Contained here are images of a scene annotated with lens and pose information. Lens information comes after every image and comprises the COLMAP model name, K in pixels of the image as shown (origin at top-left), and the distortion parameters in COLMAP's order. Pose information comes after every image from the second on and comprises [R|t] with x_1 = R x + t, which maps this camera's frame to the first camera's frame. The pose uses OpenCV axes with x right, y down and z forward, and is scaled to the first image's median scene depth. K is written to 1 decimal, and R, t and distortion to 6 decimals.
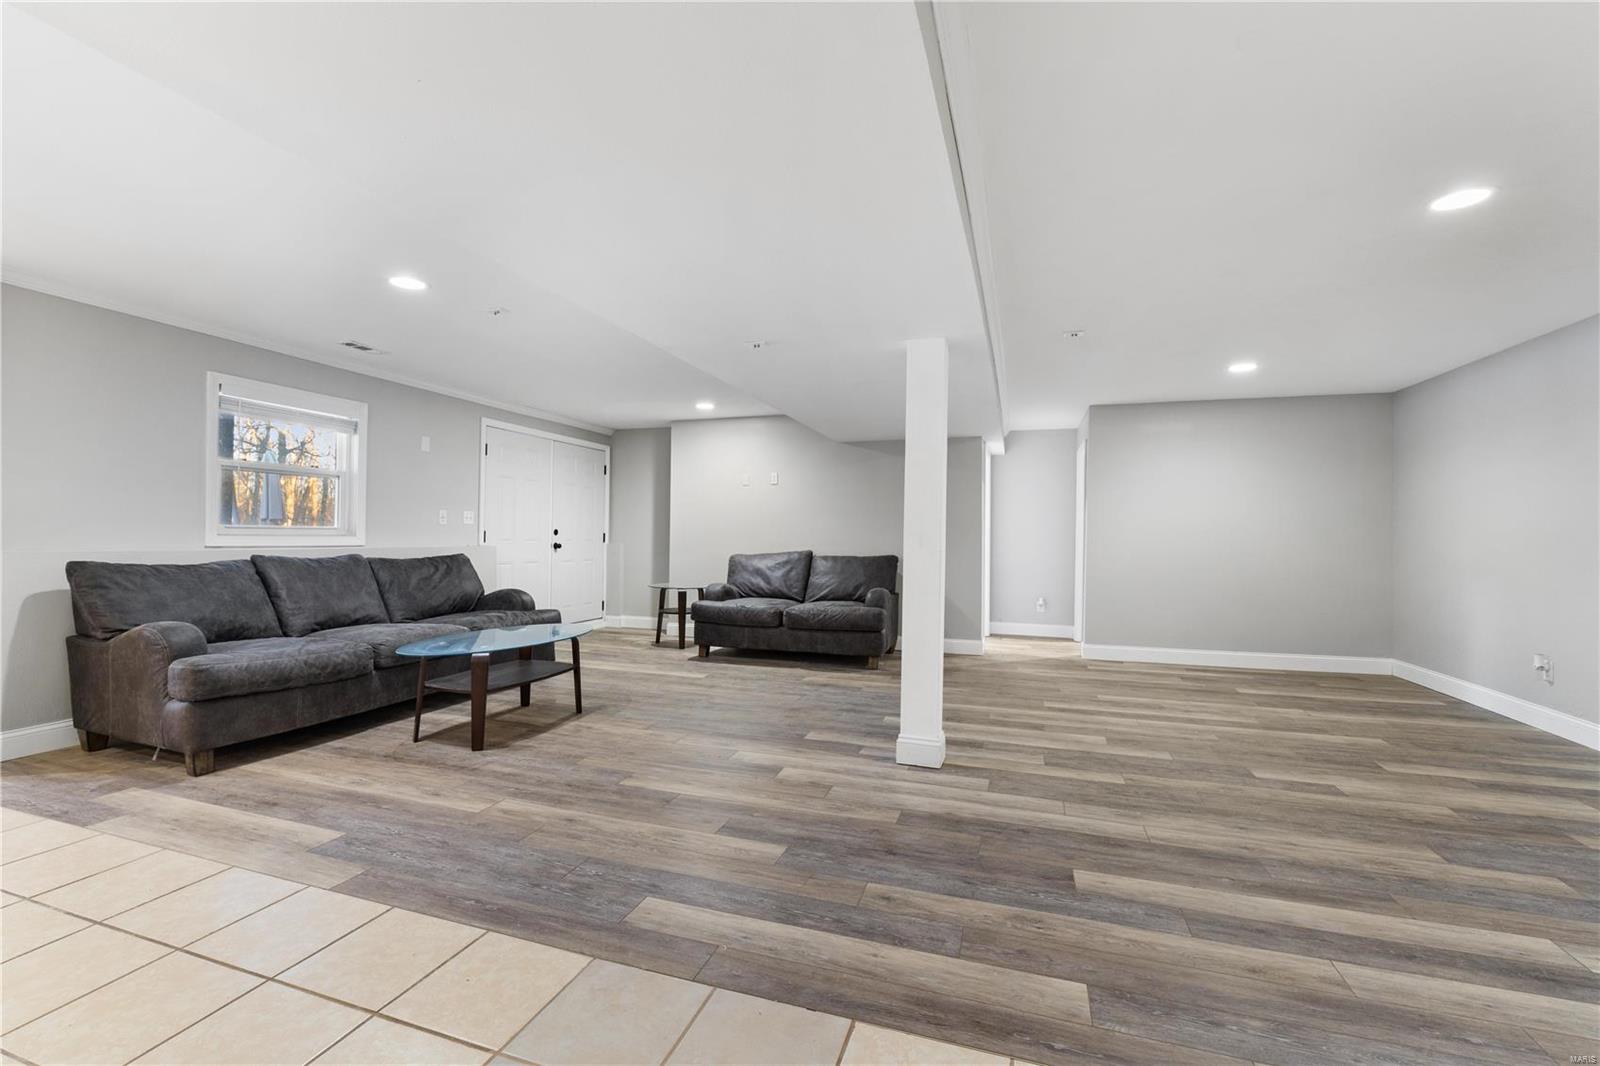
lens RADIAL K [[675.9, 0, 806.8], [0, 675.9, 539.9], [0, 0, 1]] dist [-0.009130, 0.000537]
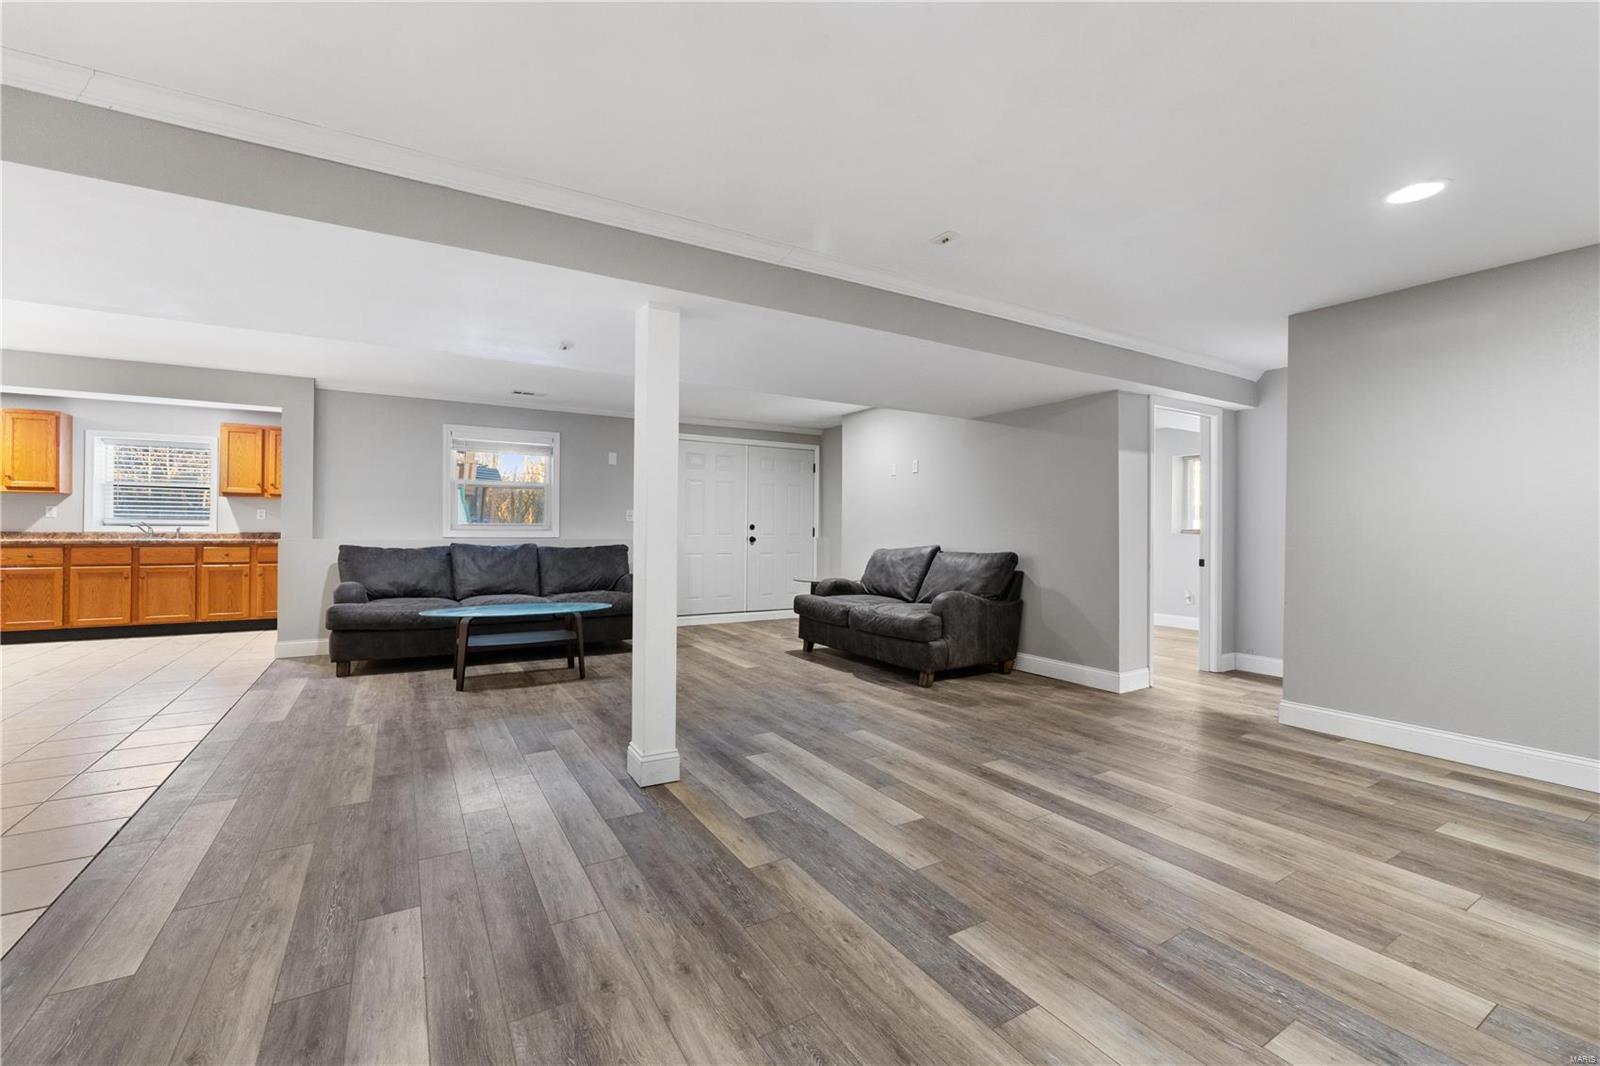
lens RADIAL K [[675.9, 0, 808.9], [0, 675.9, 532.8], [0, 0, 1]] dist [-0.009130, 0.000537]
pose [[0.753487, -0.002435, -0.657459, 0.789812], [-0.001943, 0.999981, -0.005930, 0.007345], [0.657460, 0.005746, 0.753467, 0.396733]]
